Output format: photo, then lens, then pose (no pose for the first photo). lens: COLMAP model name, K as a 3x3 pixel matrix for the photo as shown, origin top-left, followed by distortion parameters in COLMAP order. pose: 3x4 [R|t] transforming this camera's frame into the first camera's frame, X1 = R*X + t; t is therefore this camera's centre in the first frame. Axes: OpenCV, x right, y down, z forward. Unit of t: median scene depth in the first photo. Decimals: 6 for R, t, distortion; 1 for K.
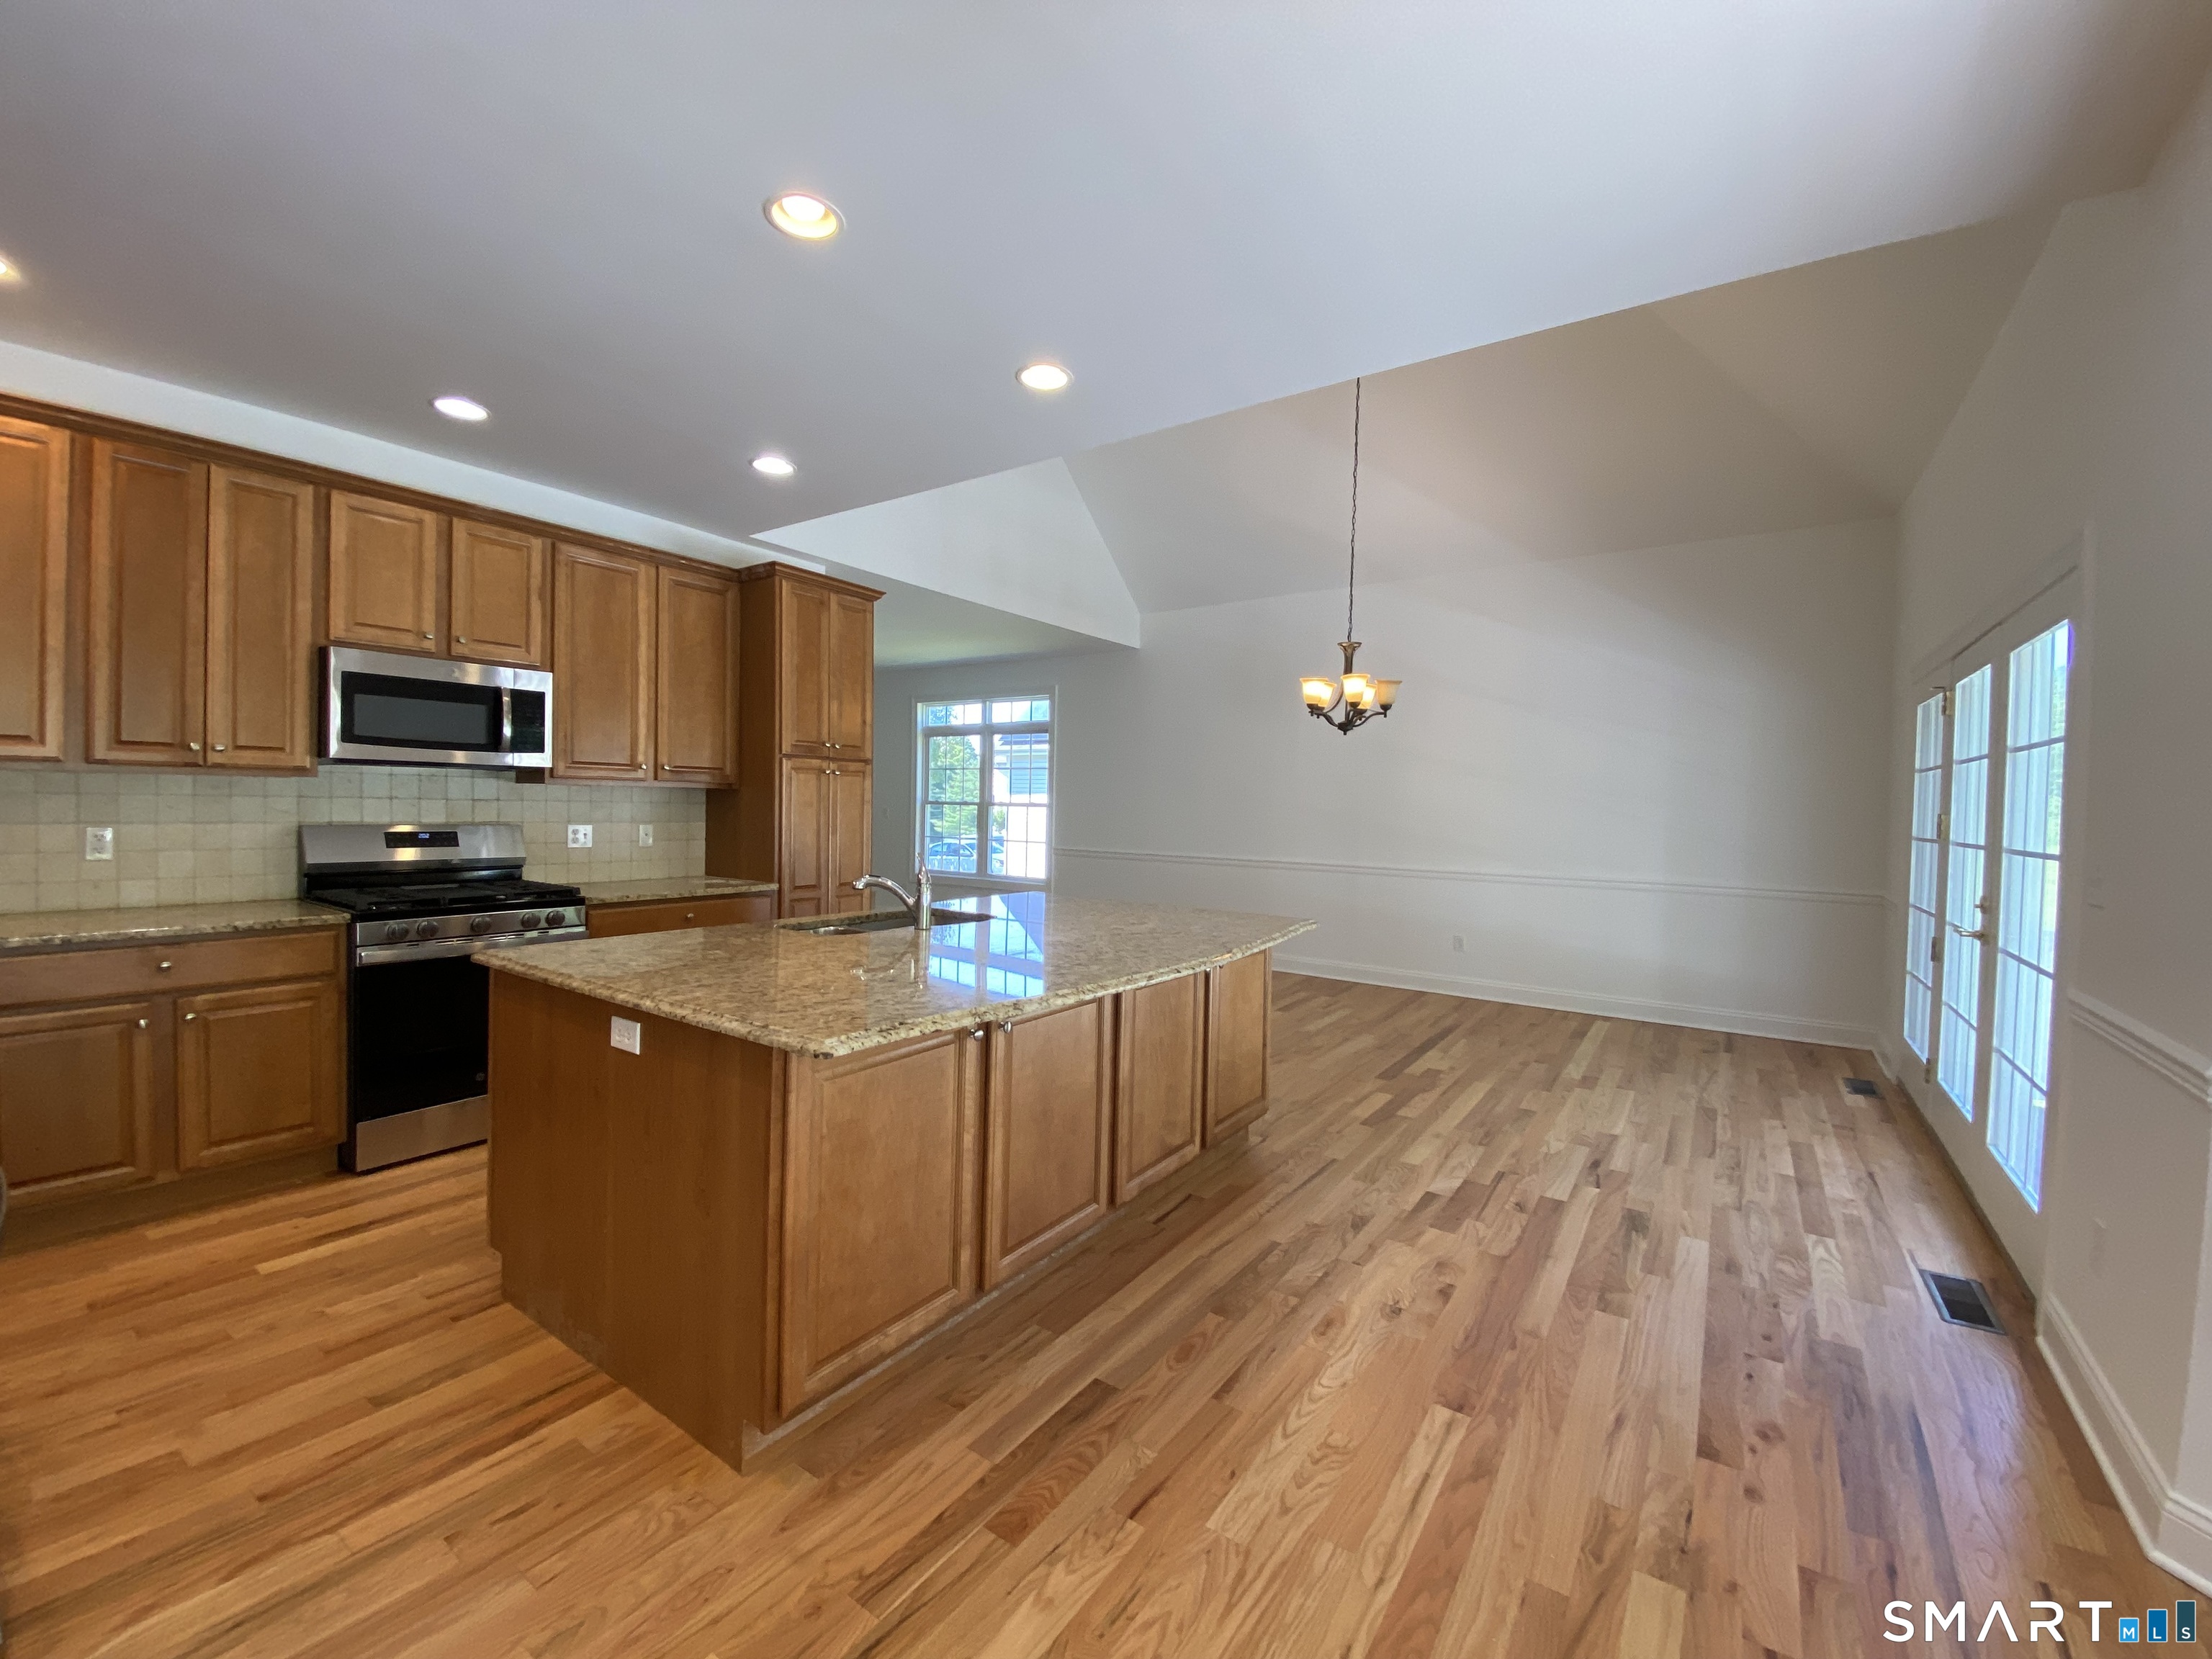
lens RADIAL K [[892.9, 0, 1096.1], [0, 892.9, 820.5], [0, 0, 1]] dist [0.029978, -0.025154]
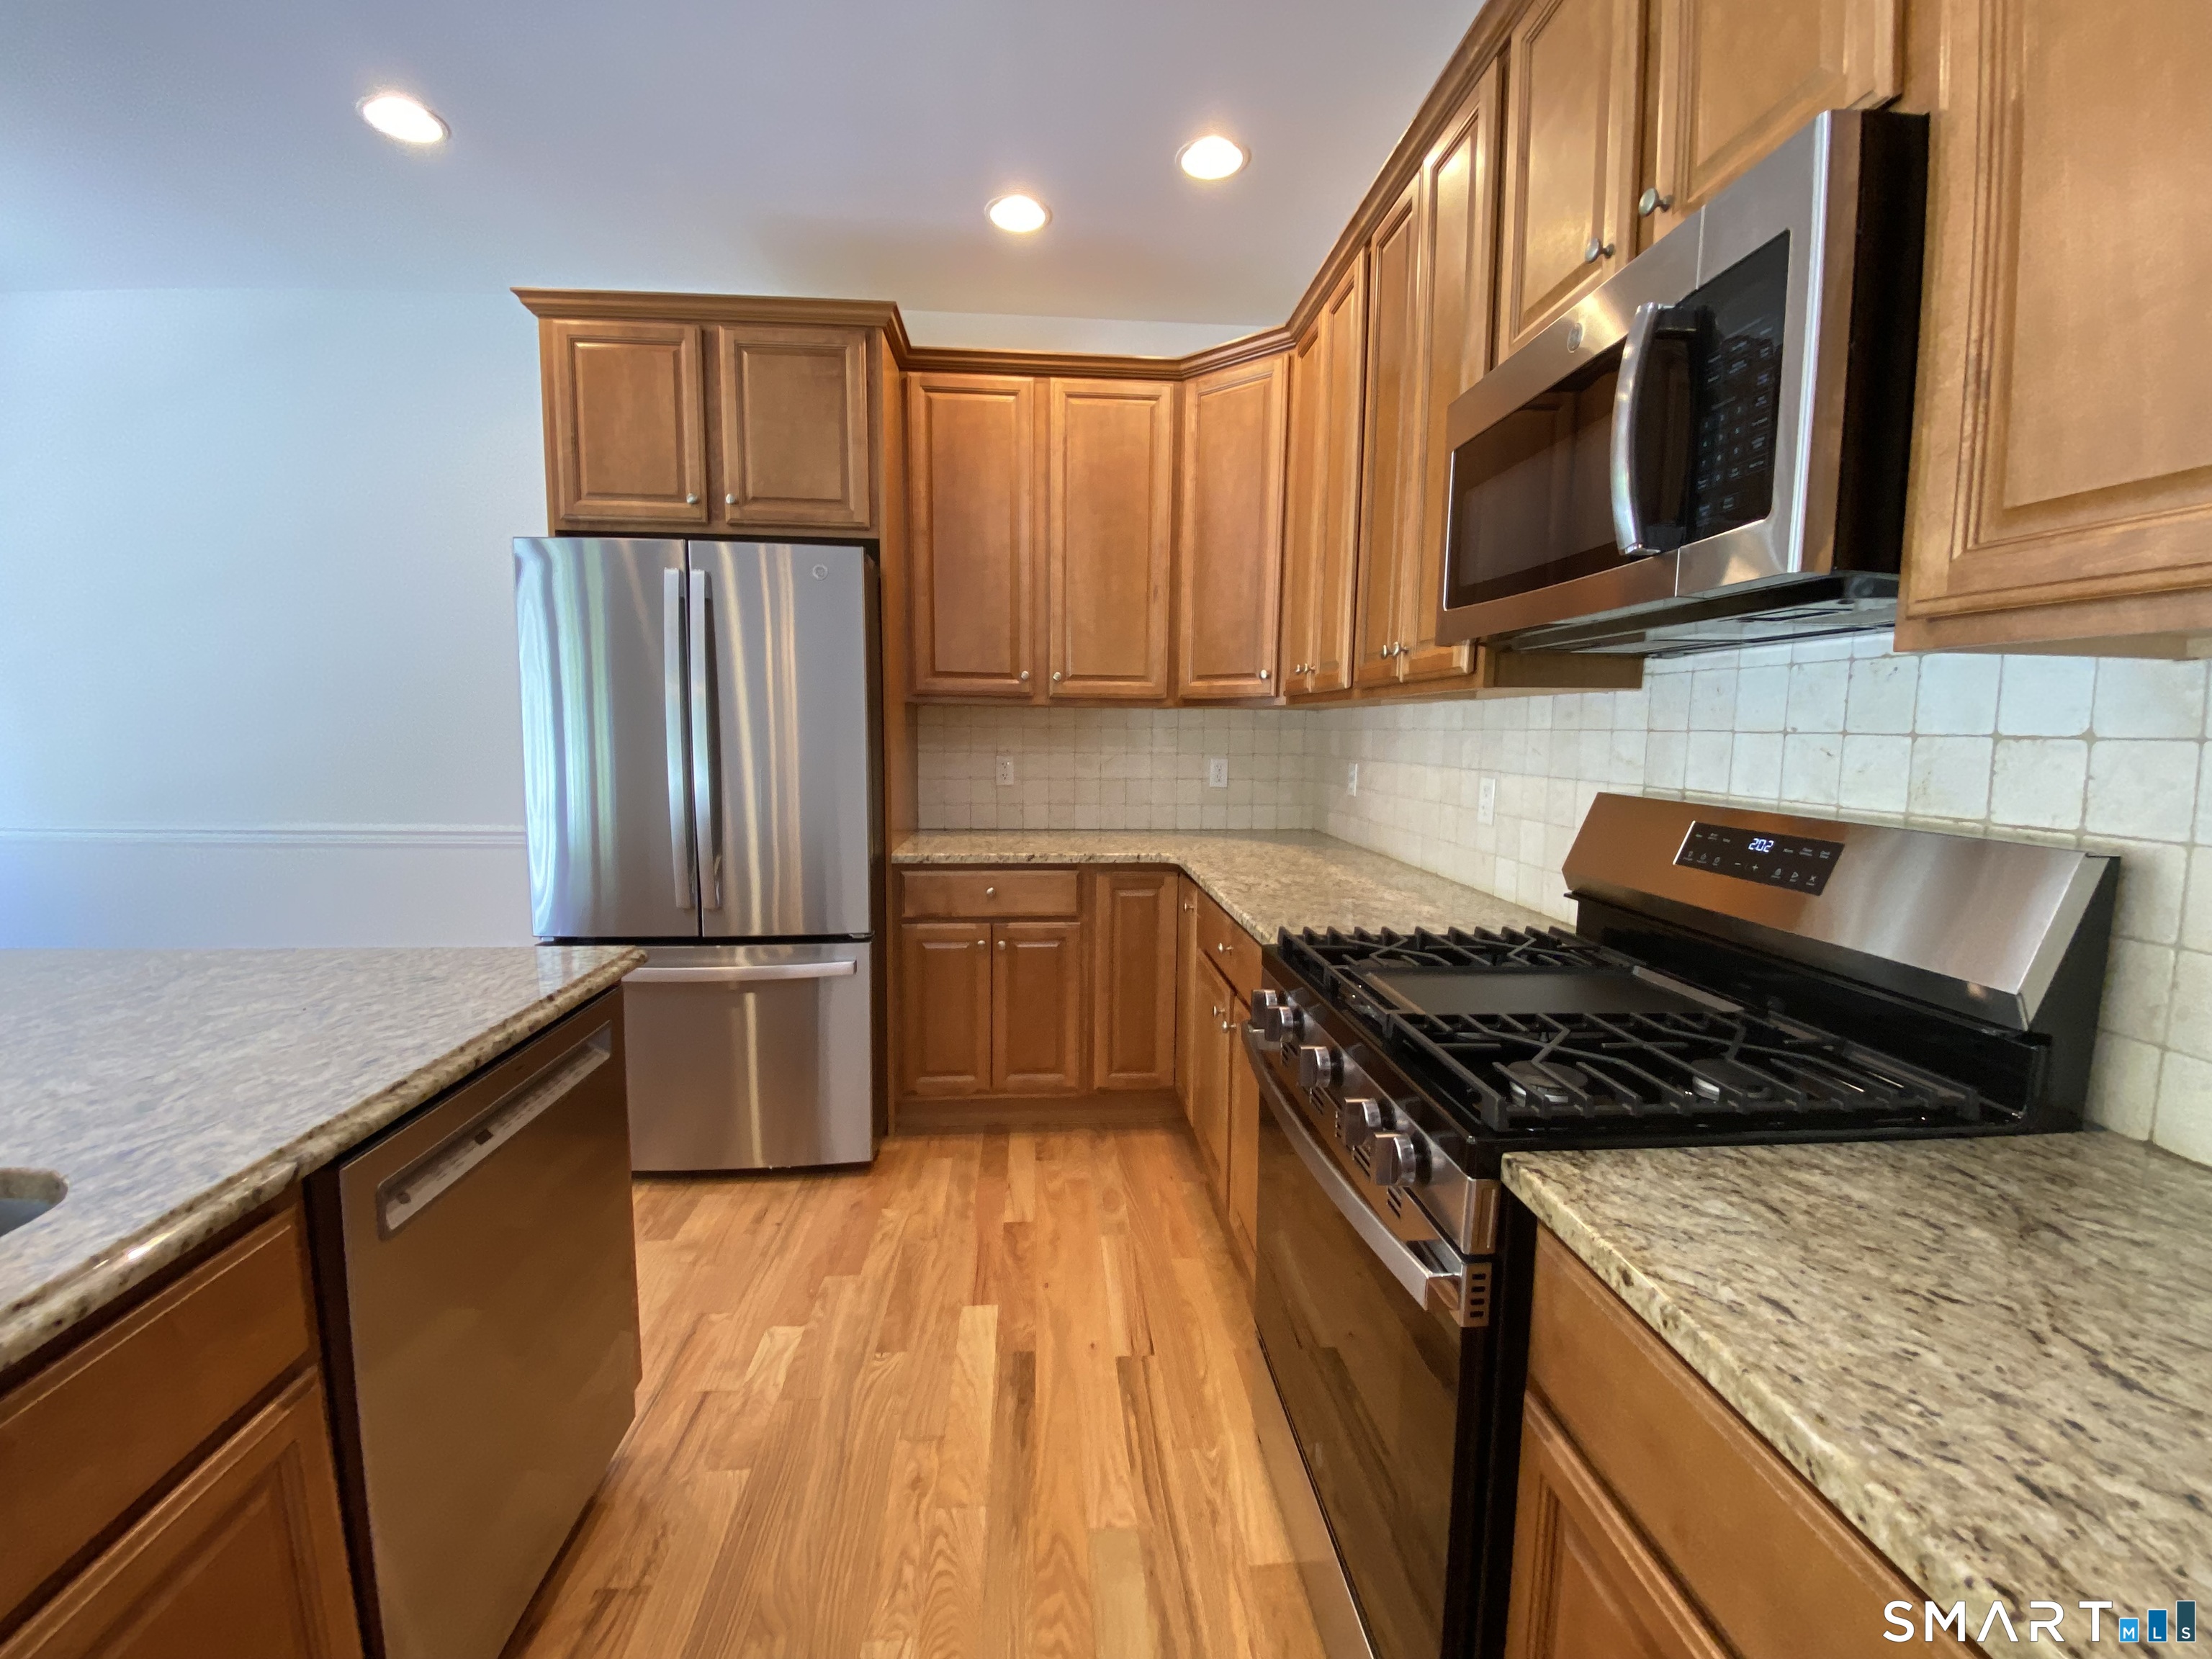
lens RADIAL K [[892.9, 0, 1096.1], [0, 892.9, 820.5], [0, 0, 1]] dist [0.029978, -0.025154]
pose [[-0.779594, 0.035913, -0.625254, -0.379827], [-0.036994, 0.993971, 0.103218, -0.018618], [0.625191, 0.103599, -0.773565, 1.205921]]
